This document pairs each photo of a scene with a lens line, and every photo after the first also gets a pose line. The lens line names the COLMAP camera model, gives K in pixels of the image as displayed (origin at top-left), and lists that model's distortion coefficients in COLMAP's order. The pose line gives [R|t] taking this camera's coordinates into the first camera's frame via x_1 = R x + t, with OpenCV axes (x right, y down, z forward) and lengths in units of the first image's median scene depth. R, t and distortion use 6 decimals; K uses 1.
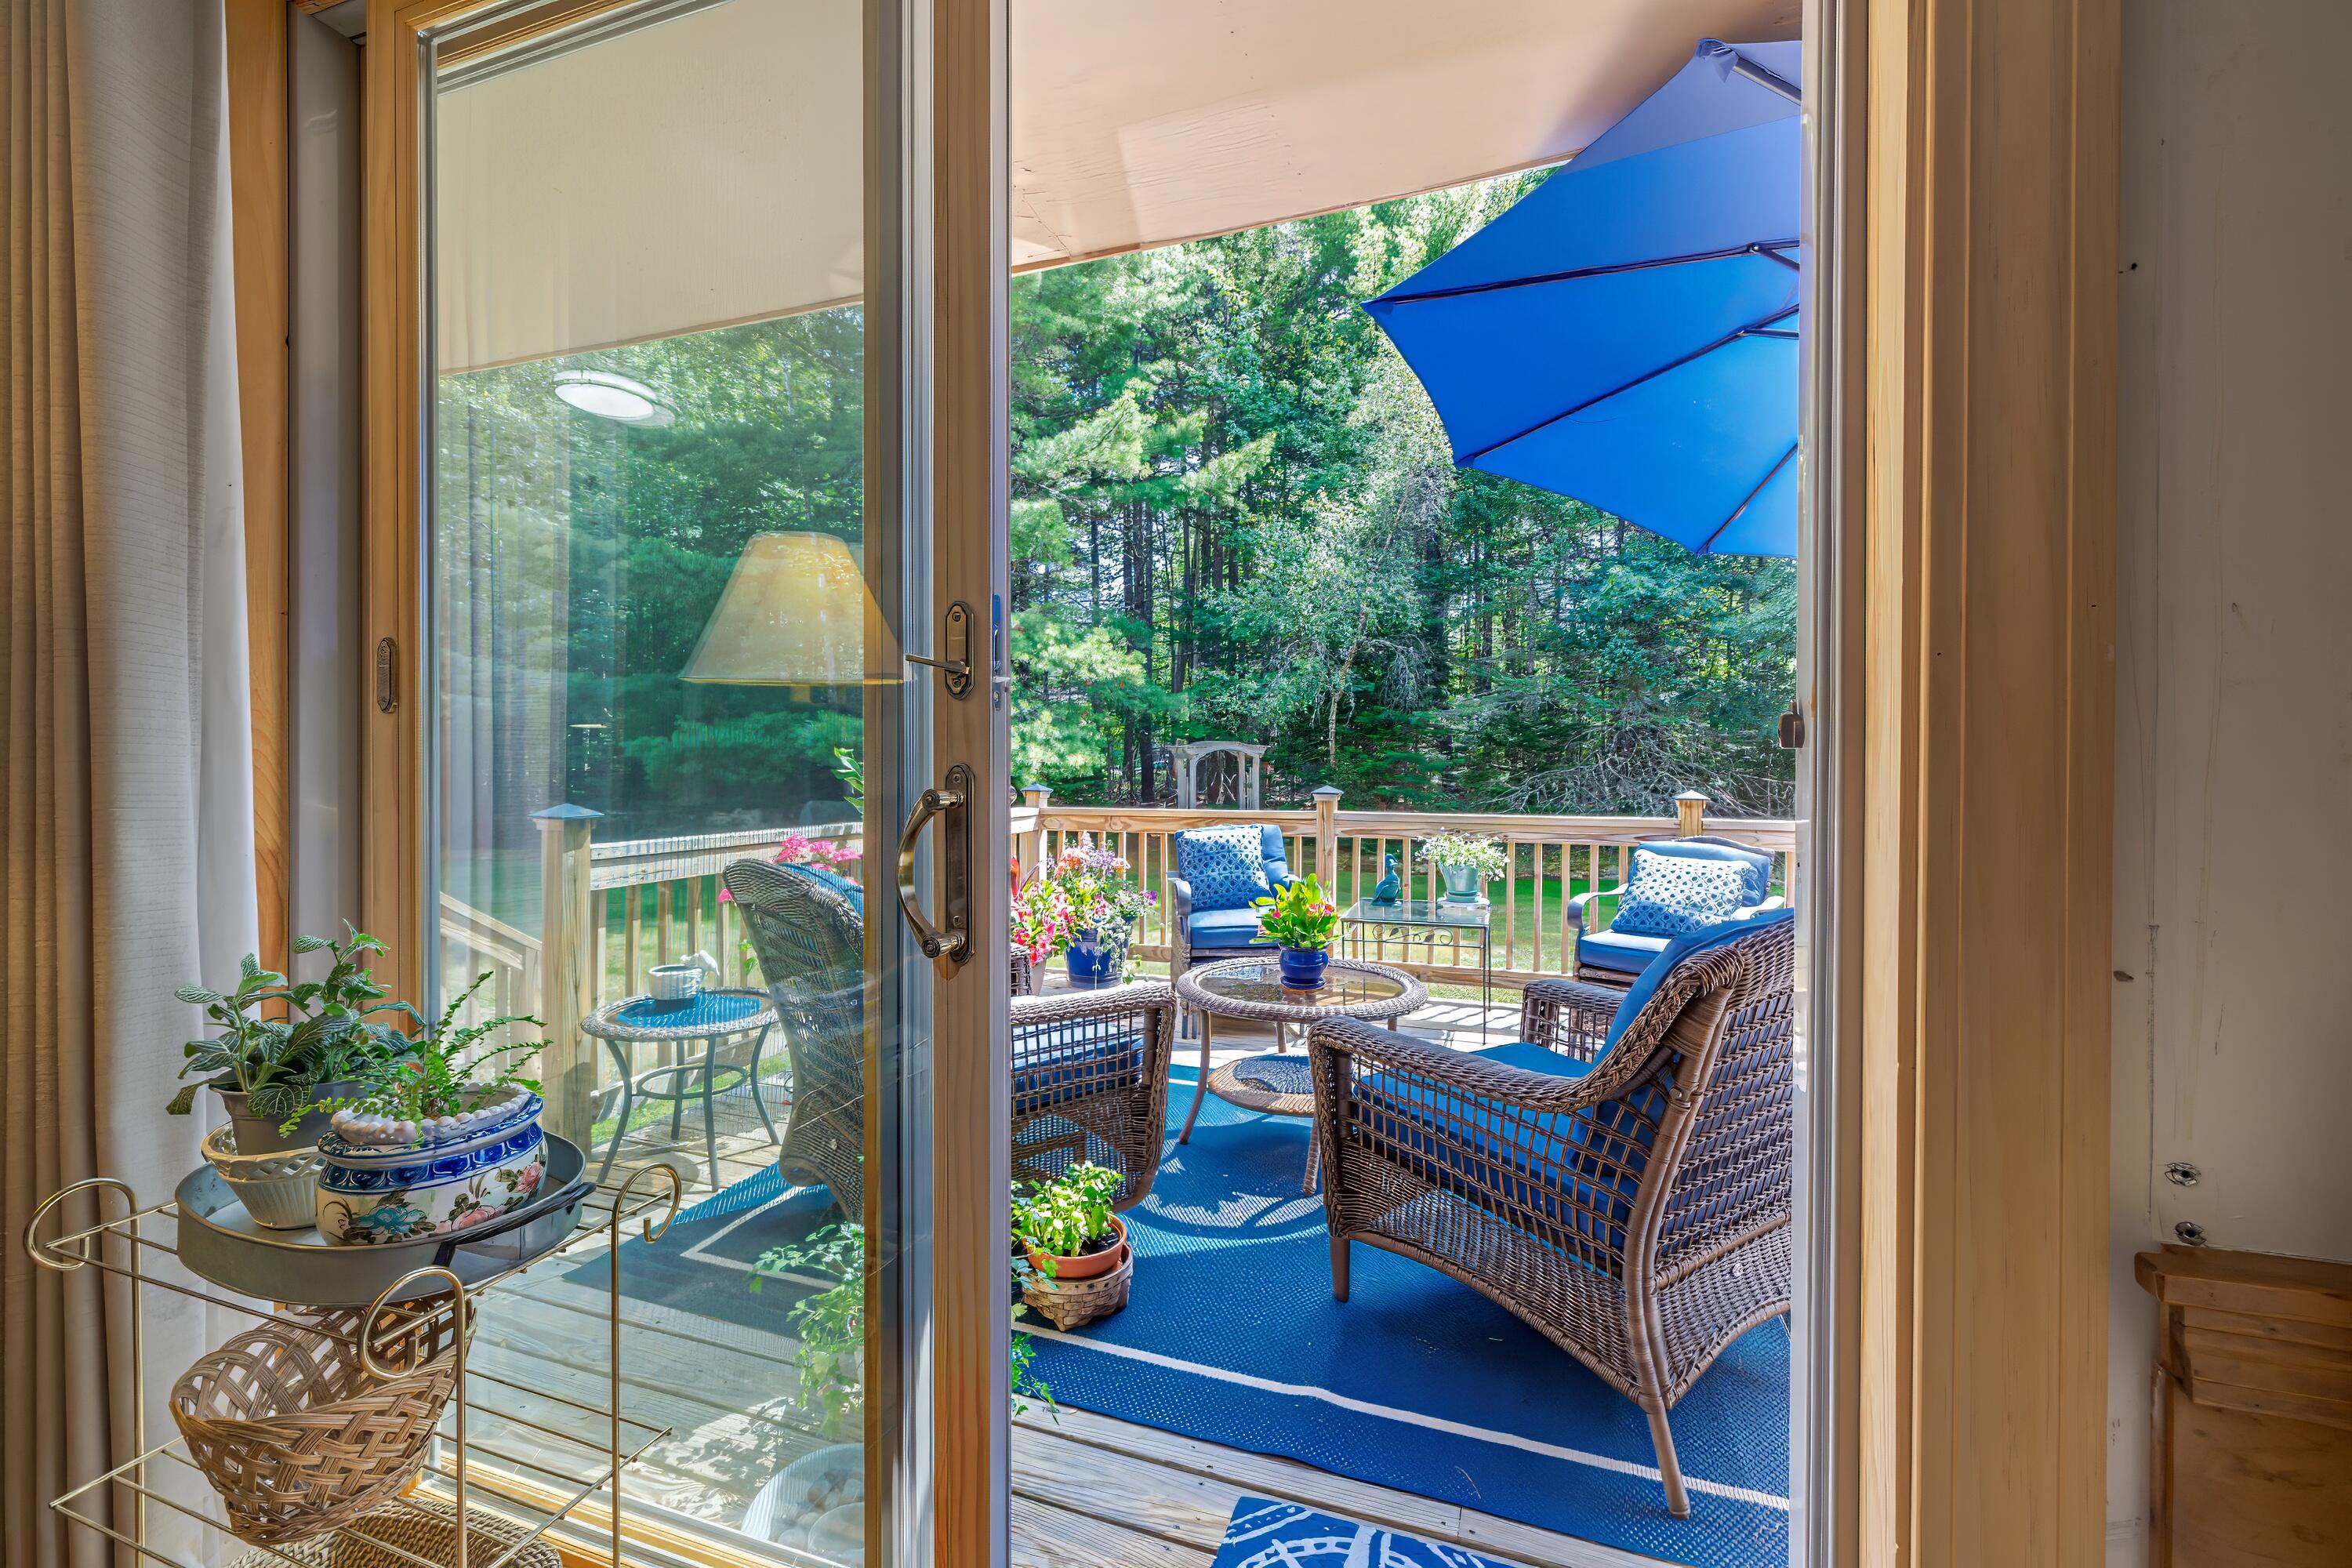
lens RADIAL K [[969.0, 0, 1169.4], [0, 969.0, 777.8], [0, 0, 1]] dist [-0.000170, 0.000001]
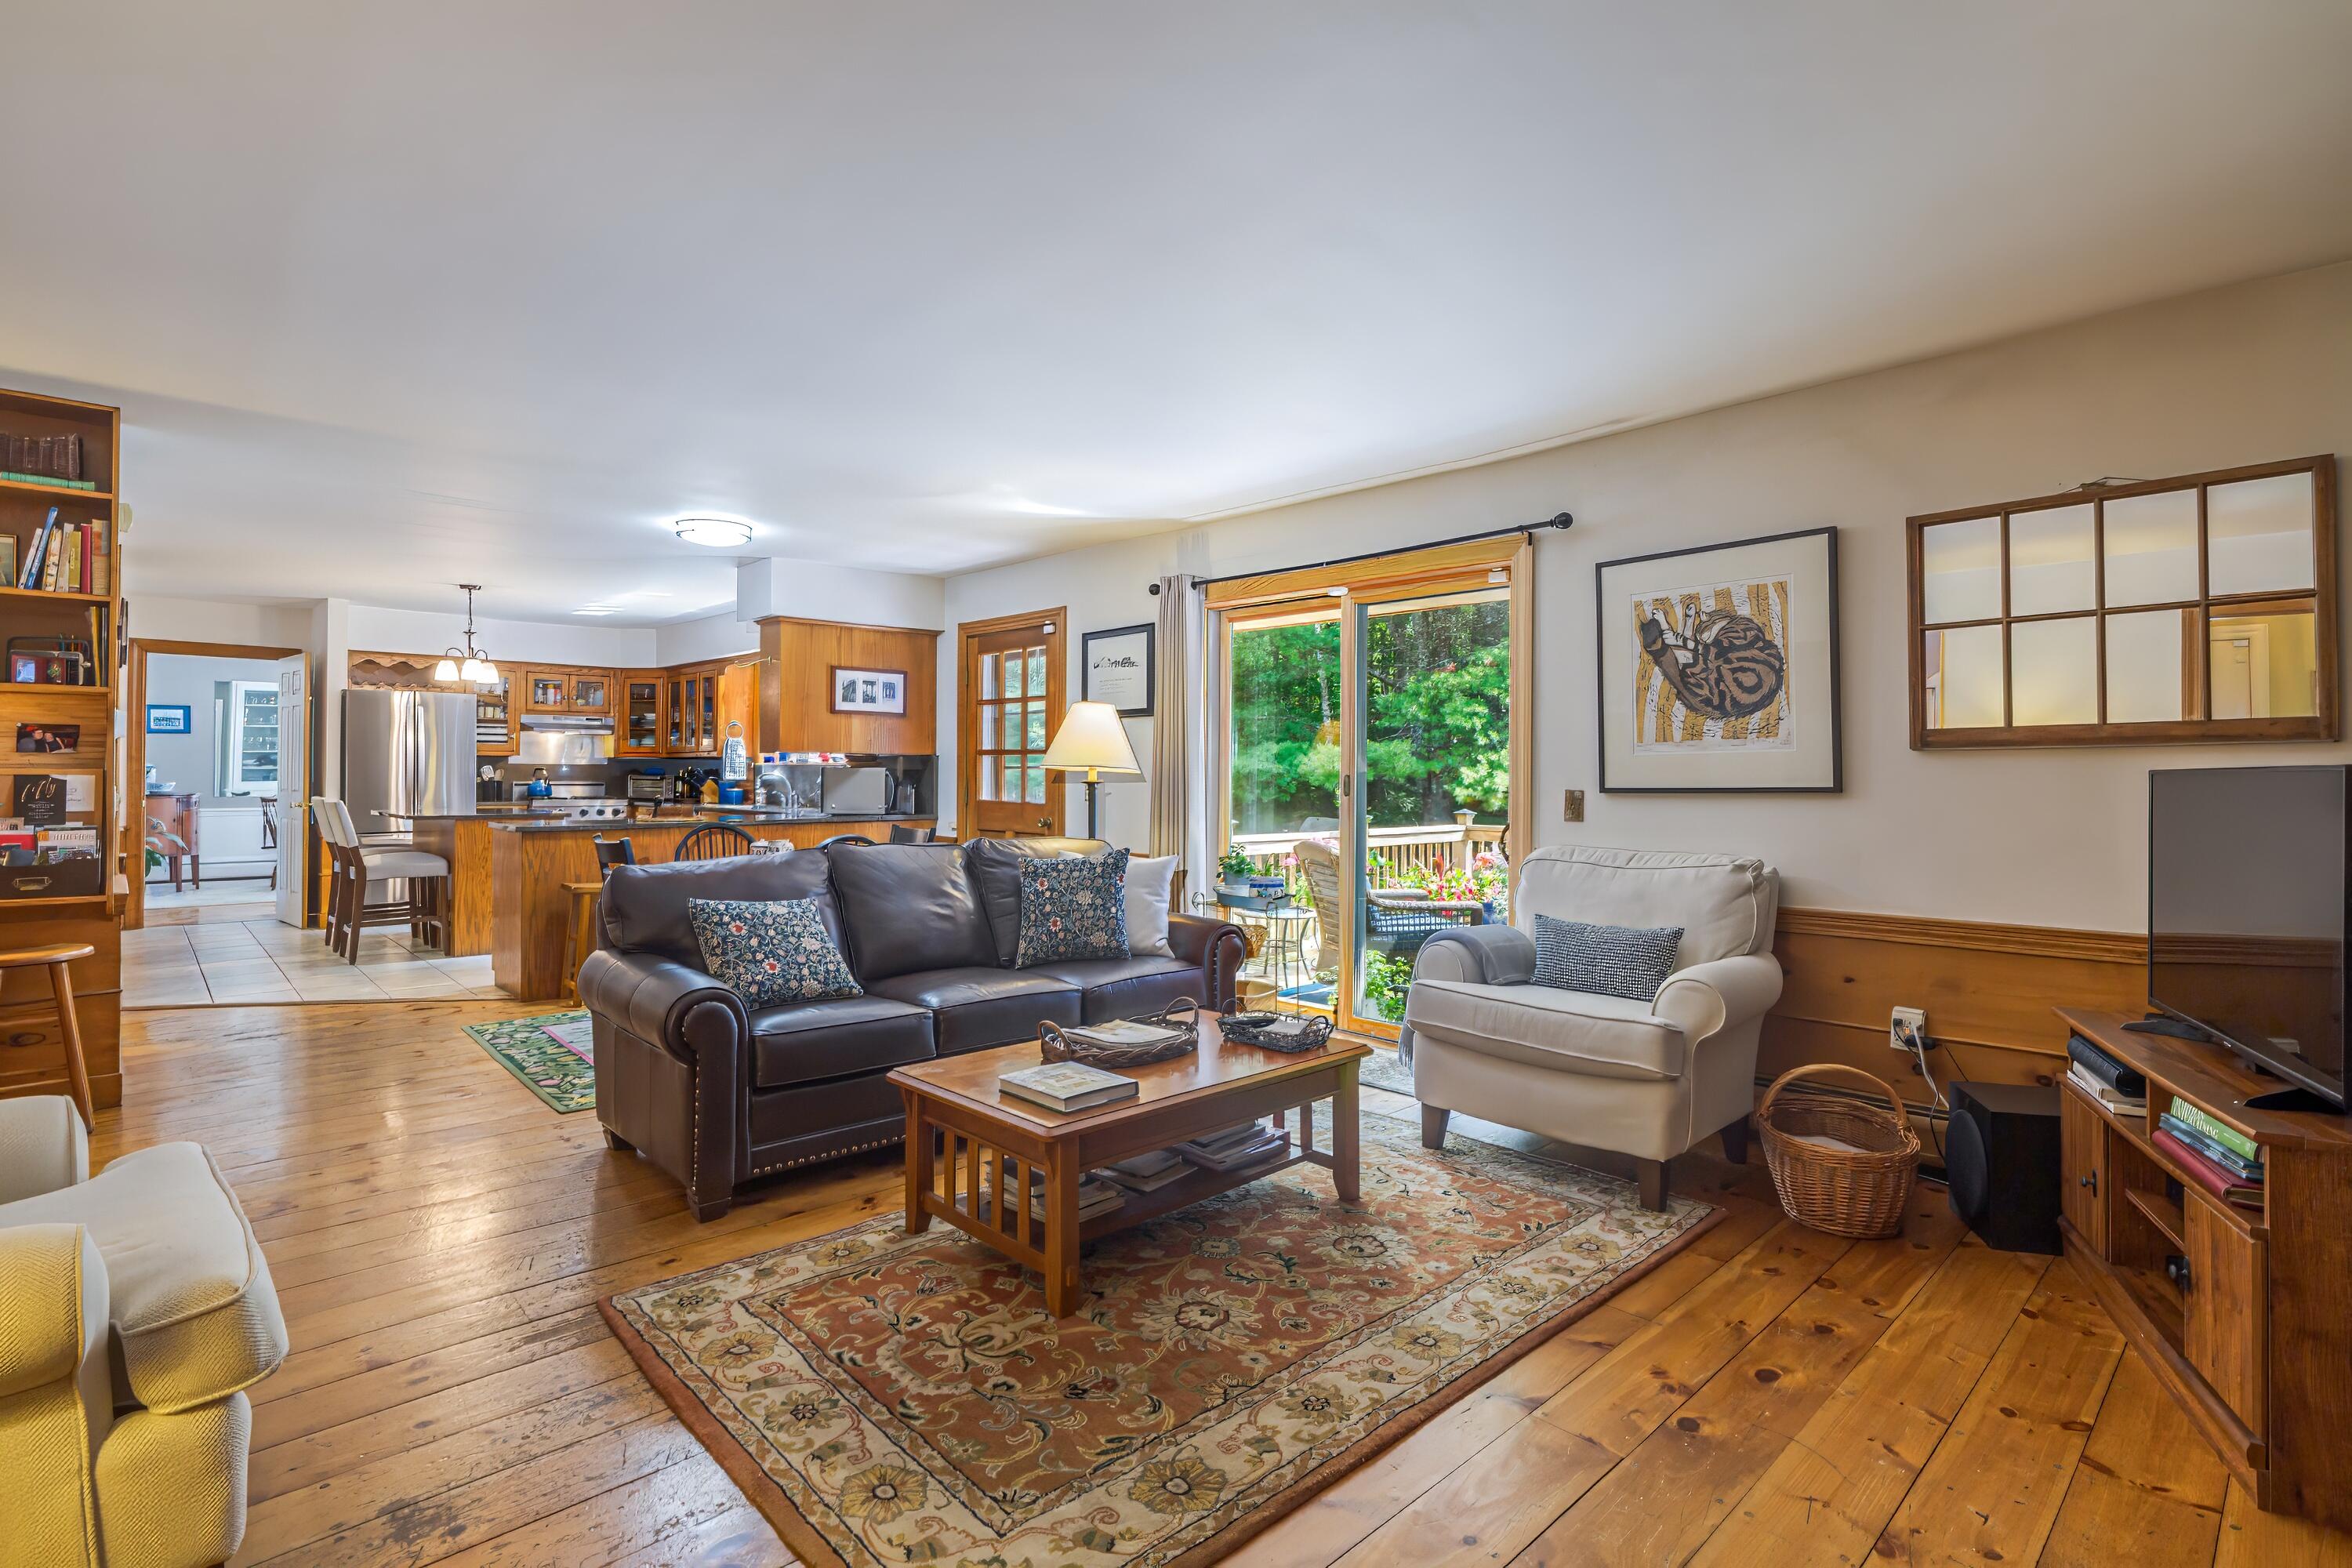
lens RADIAL K [[1126.2, 0, 1171.8], [0, 1126.2, 775.7], [0, 0, 1]] dist [0.000296, 0.000002]
pose [[0.891710, -0.004509, -0.452584, 0.244244], [-0.002283, 0.999893, -0.014459, -0.019218], [0.452601, 0.013926, 0.891604, -0.748526]]
